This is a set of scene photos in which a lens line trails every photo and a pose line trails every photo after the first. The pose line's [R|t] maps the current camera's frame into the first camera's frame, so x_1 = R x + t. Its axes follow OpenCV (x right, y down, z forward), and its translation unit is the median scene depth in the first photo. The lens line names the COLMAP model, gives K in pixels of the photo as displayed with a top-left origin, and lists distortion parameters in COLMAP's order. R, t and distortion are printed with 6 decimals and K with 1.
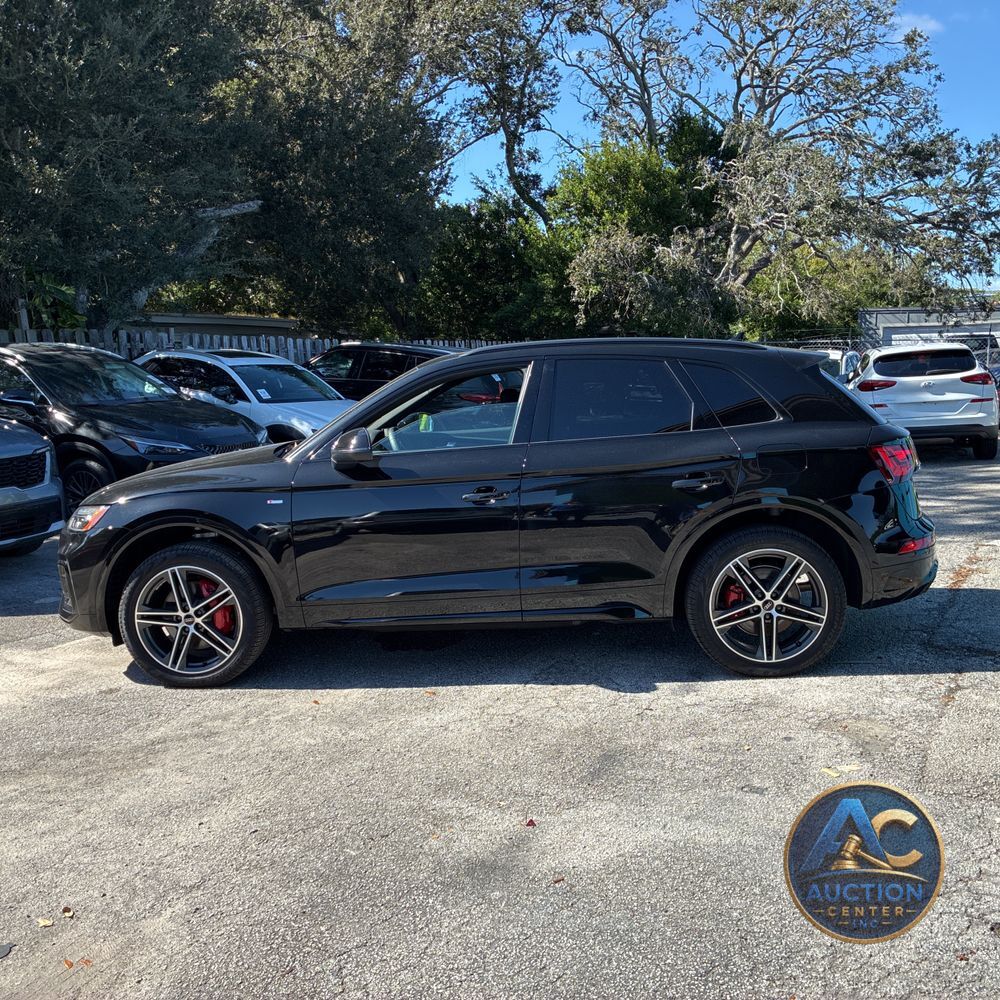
lens RADIAL K [[1014.4, 0, 506.4], [0, 1014.4, 498.9], [0, 0, 1]] dist [0.019472, 0.000000]
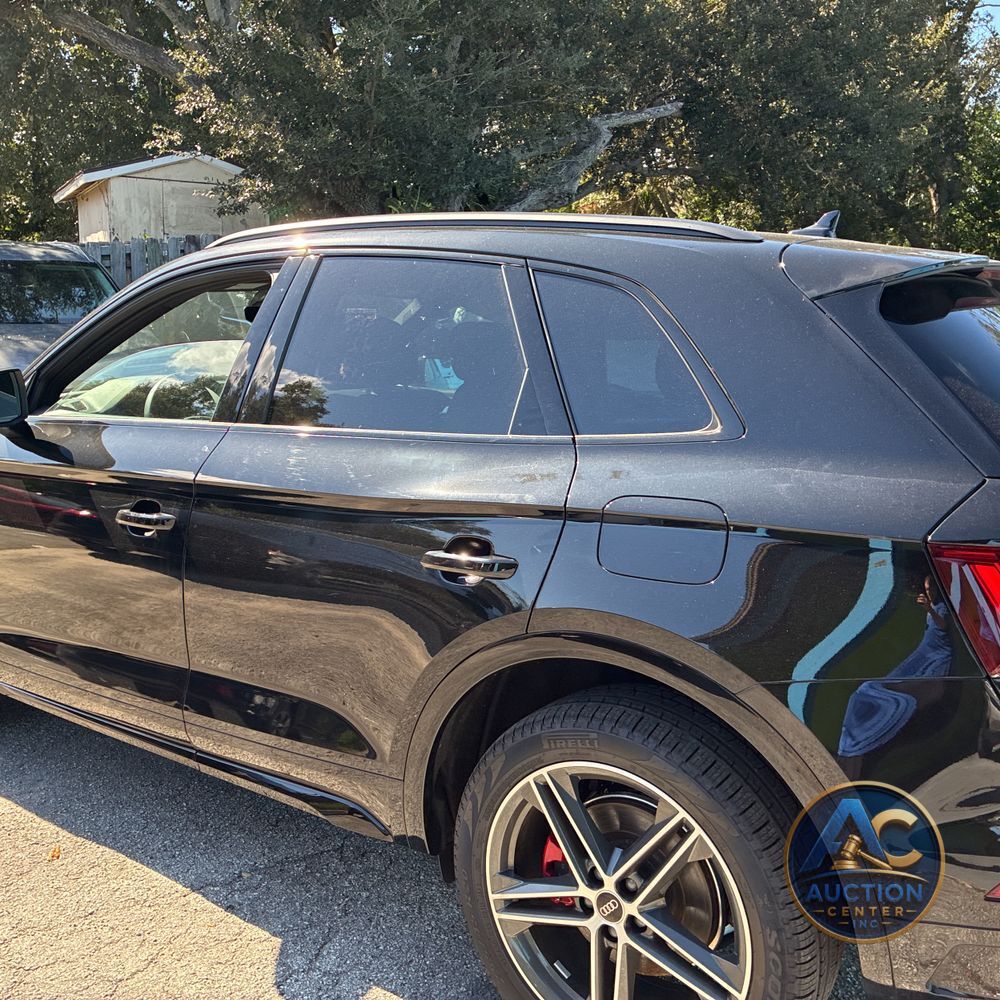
lens RADIAL K [[1014.4, 0, 495.7], [0, 1014.4, 510.9], [0, 0, 1]] dist [0.019472, 0.000000]
pose [[0.849181, 0.141514, -0.508788, 0.162805], [-0.105970, 0.989494, 0.098351, -0.031999], [0.517360, -0.029602, 0.855256, 0.267205]]
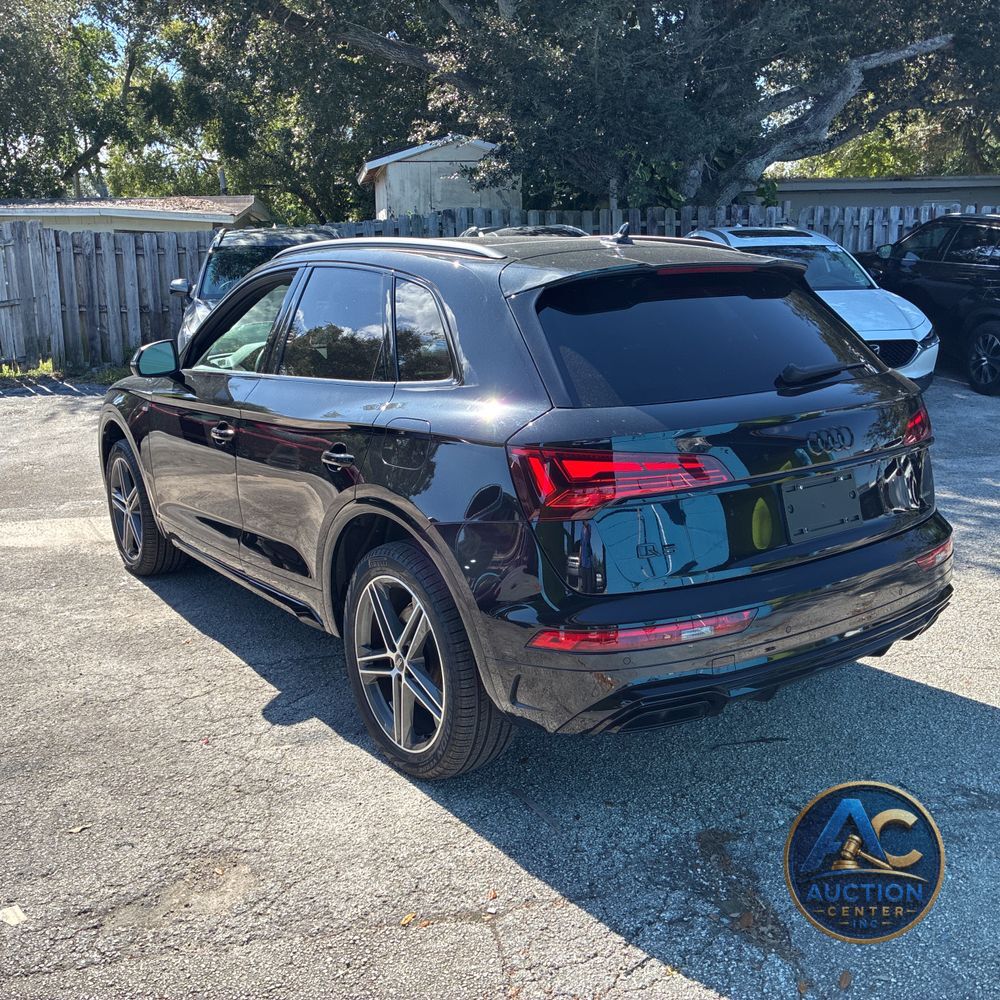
lens RADIAL K [[1014.4, 0, 492.5], [0, 1014.4, 491.8], [0, 0, 1]] dist [0.019472, 0.000000]
pose [[0.634760, 0.184719, -0.750306, 0.313140], [-0.092219, 0.982176, 0.163786, -0.047044], [0.767187, -0.034772, 0.640480, 0.260047]]
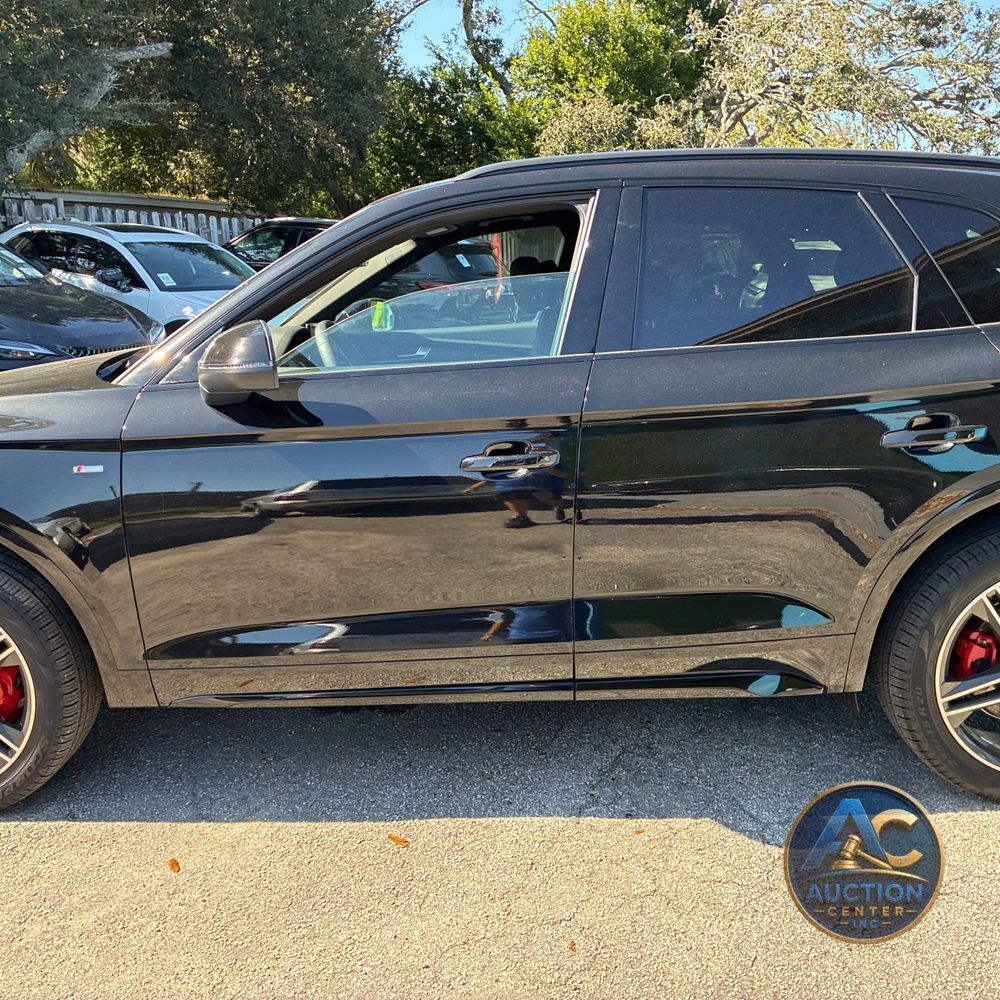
lens RADIAL K [[1014.4, 0, 490.7], [0, 1014.4, 502.2], [0, 0, 1]] dist [0.019472, 0.000000]
pose [[0.999423, 0.000400, 0.033971, -0.018623], [-0.003822, 0.994905, 0.100745, -0.013692], [-0.033758, -0.100816, 0.994332, 0.205290]]
